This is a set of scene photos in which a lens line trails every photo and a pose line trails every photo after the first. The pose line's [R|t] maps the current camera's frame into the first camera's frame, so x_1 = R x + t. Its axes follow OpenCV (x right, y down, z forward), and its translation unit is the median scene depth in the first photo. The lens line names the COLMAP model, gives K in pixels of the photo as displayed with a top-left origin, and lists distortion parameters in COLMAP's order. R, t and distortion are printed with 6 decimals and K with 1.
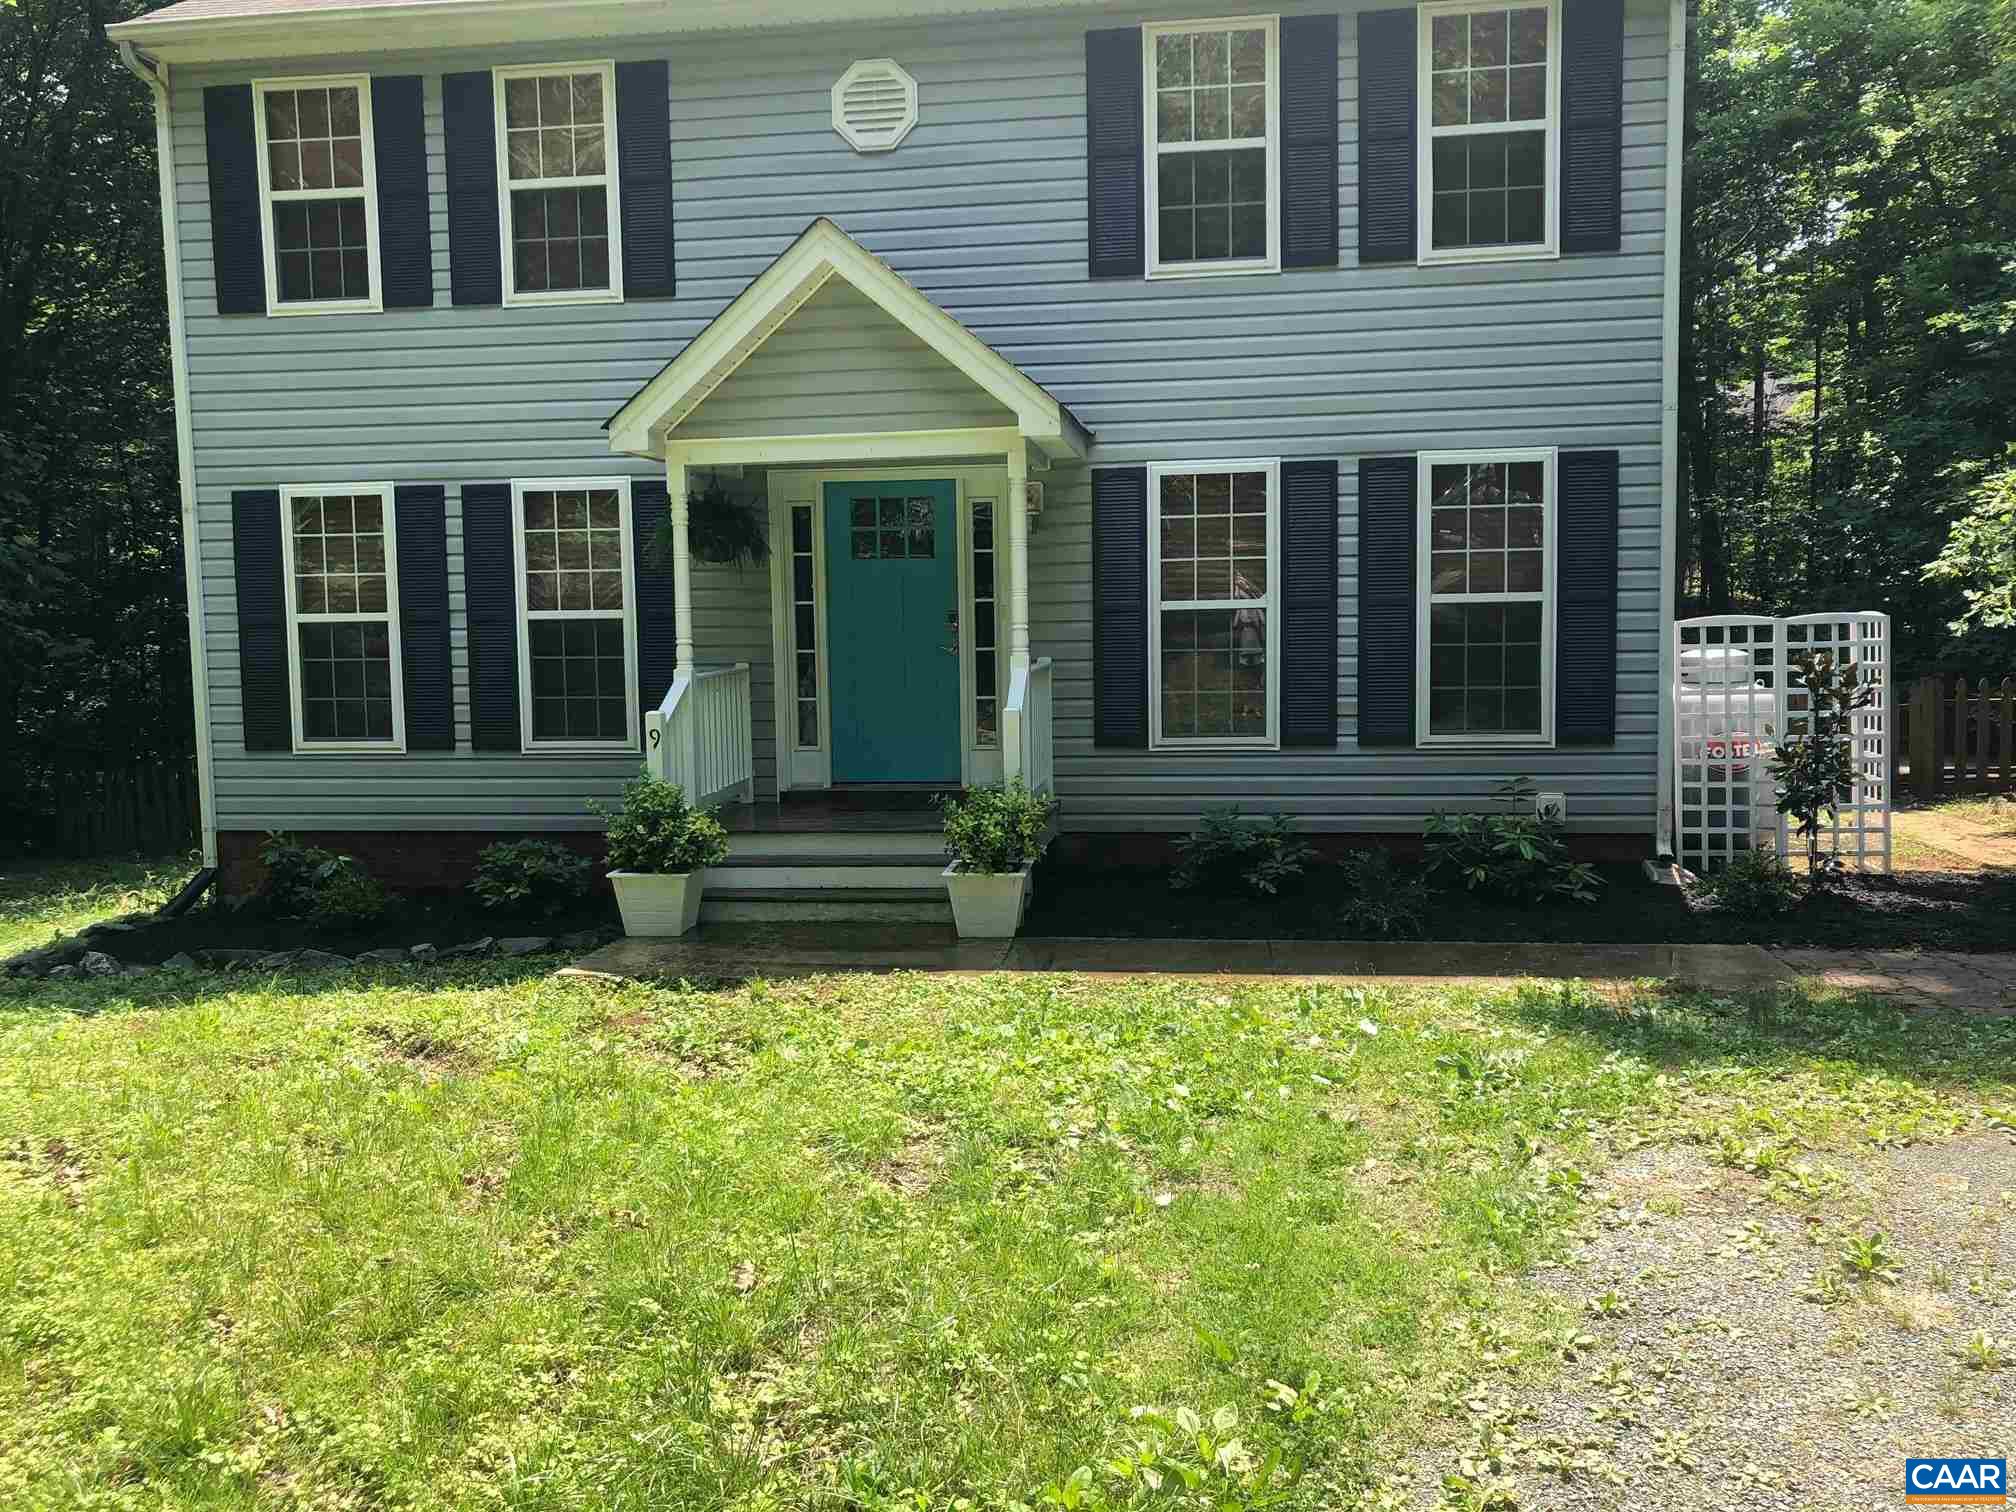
lens RADIAL K [[1658.8, 0, 997.7], [0, 1658.8, 757.7], [0, 0, 1]] dist [0.031842, 0.006987]
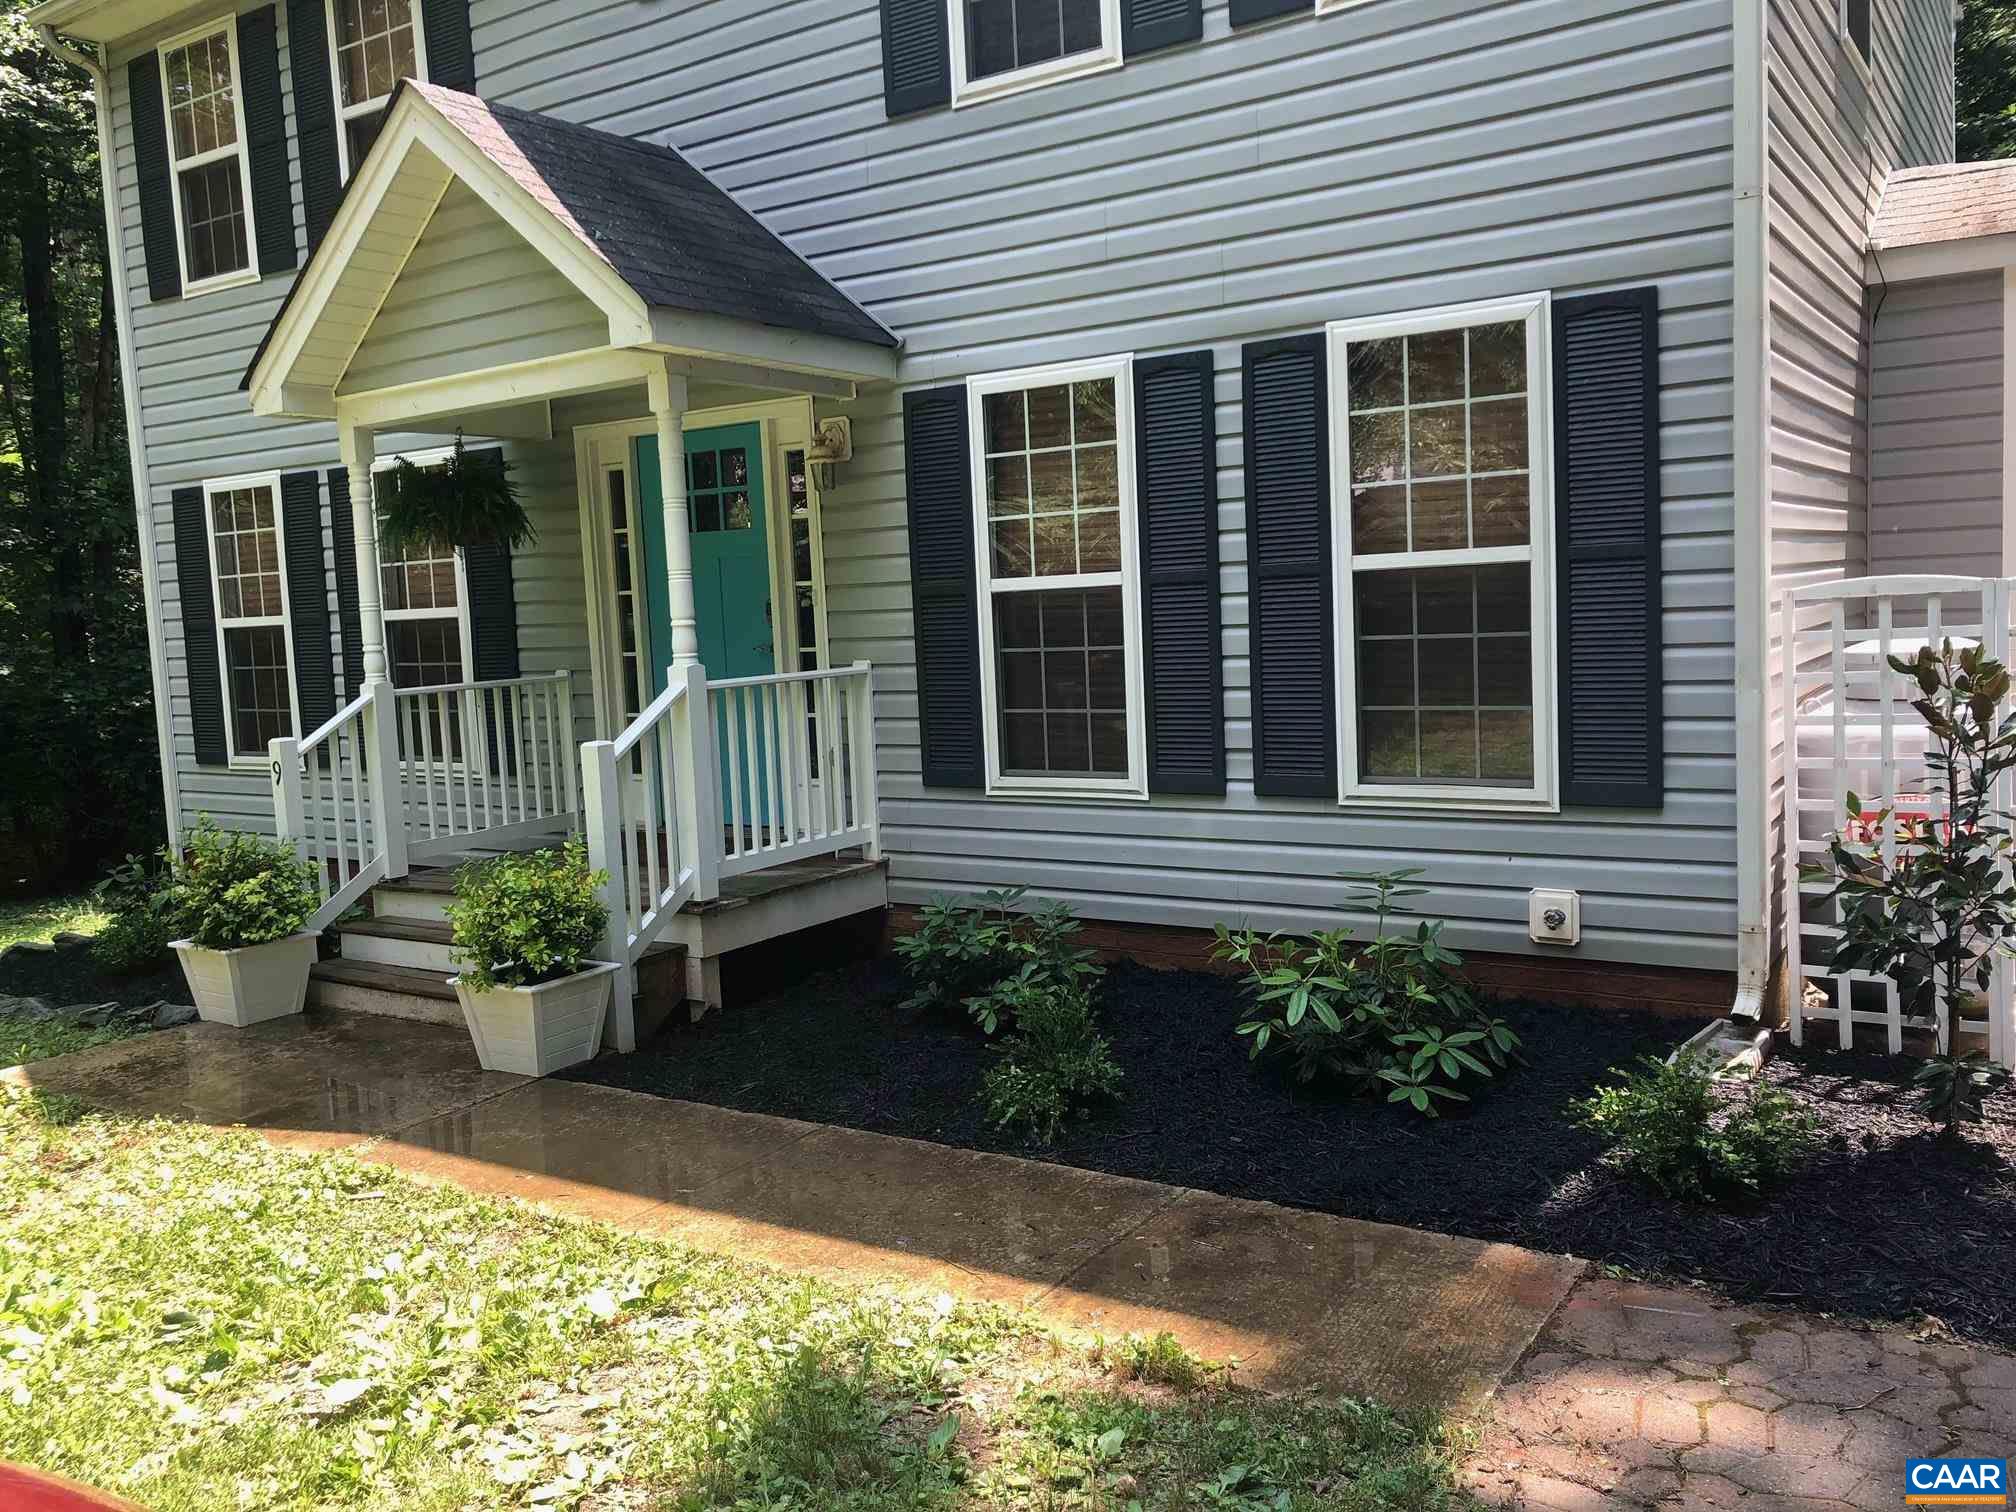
lens RADIAL K [[1658.8, 0, 1011.7], [0, 1658.8, 754.2], [0, 0, 1]] dist [0.031842, 0.006987]
pose [[0.895440, 0.017053, -0.444856, 0.420396], [-0.009823, 0.999780, 0.018554, -0.035036], [0.445074, -0.012244, 0.895410, 0.392489]]
